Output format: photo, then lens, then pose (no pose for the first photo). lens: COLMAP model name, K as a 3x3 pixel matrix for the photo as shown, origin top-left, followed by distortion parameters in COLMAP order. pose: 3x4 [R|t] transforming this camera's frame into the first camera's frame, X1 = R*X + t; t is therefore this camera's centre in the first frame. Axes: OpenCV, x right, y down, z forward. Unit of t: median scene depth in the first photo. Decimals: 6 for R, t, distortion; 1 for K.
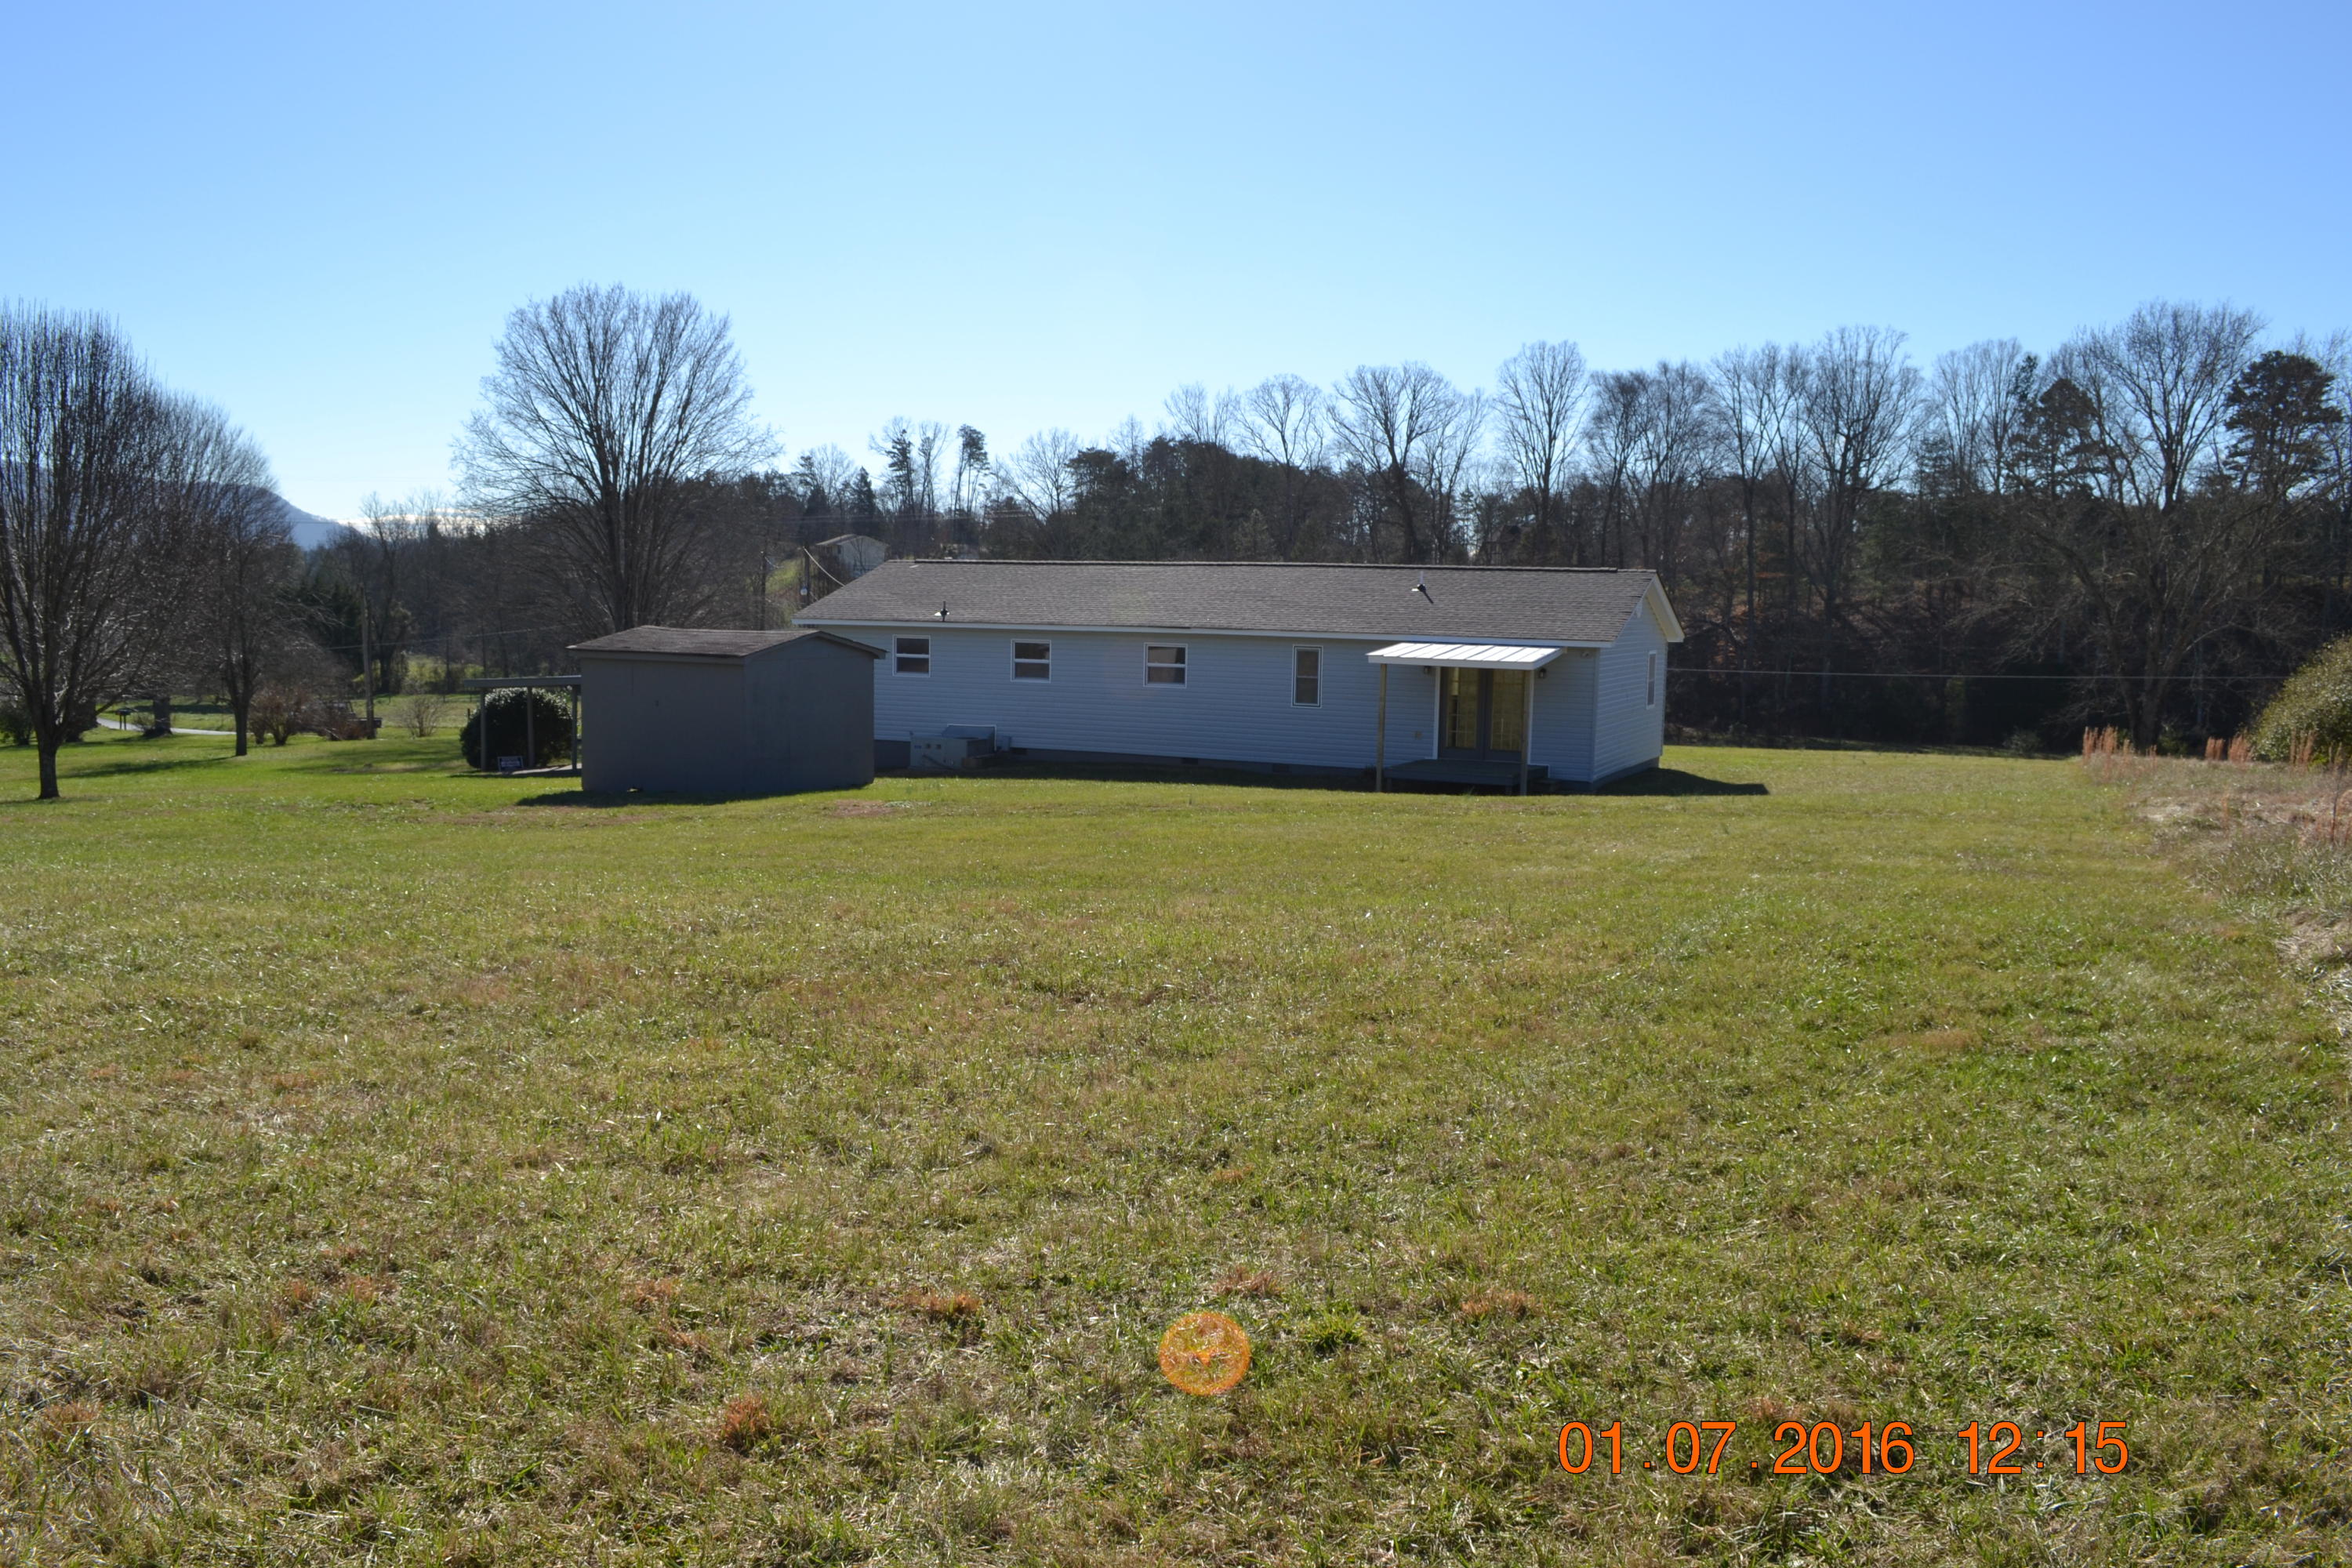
lens RADIAL K [[1844.7, 0, 1180.4], [0, 1844.7, 792.5], [0, 0, 1]] dist [-0.065947, -0.002159]
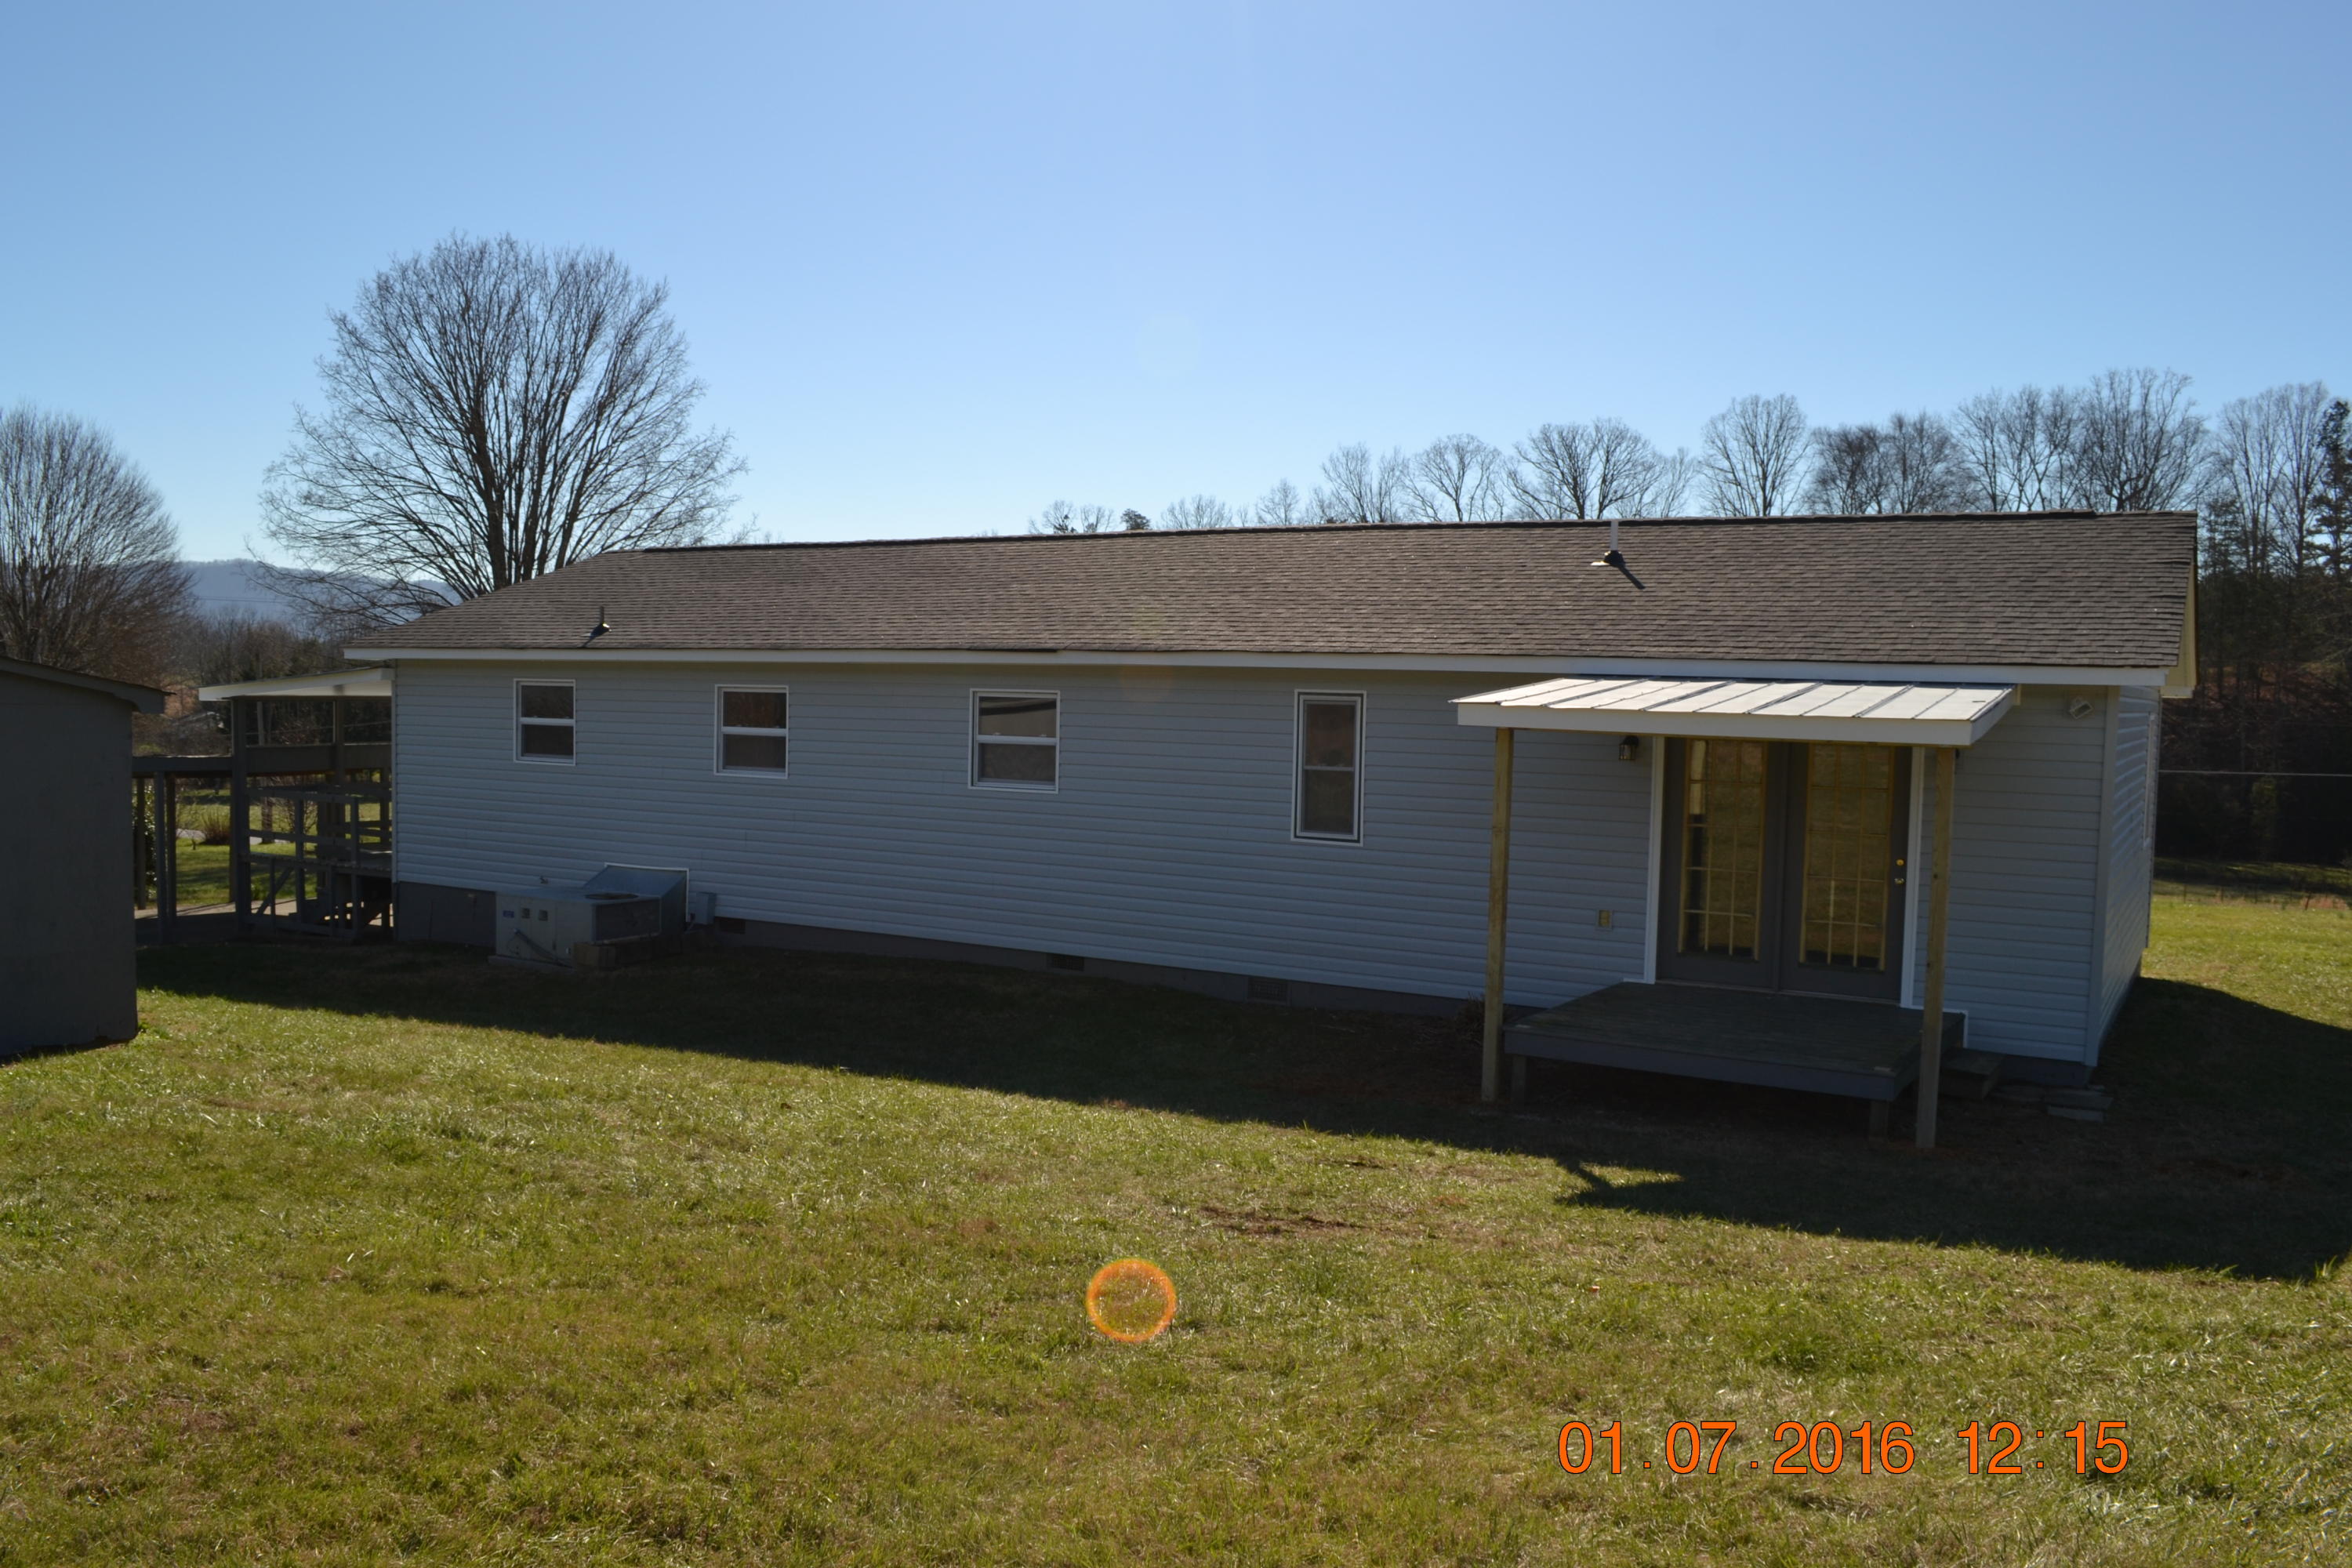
lens RADIAL K [[1844.7, 0, 1163.9], [0, 1844.7, 779.9], [0, 0, 1]] dist [-0.065947, -0.002159]
pose [[0.993728, 0.006066, -0.111657, 0.015296], [-0.012758, 0.998158, -0.059317, -0.006887], [0.111092, 0.060369, 0.991975, 0.115663]]
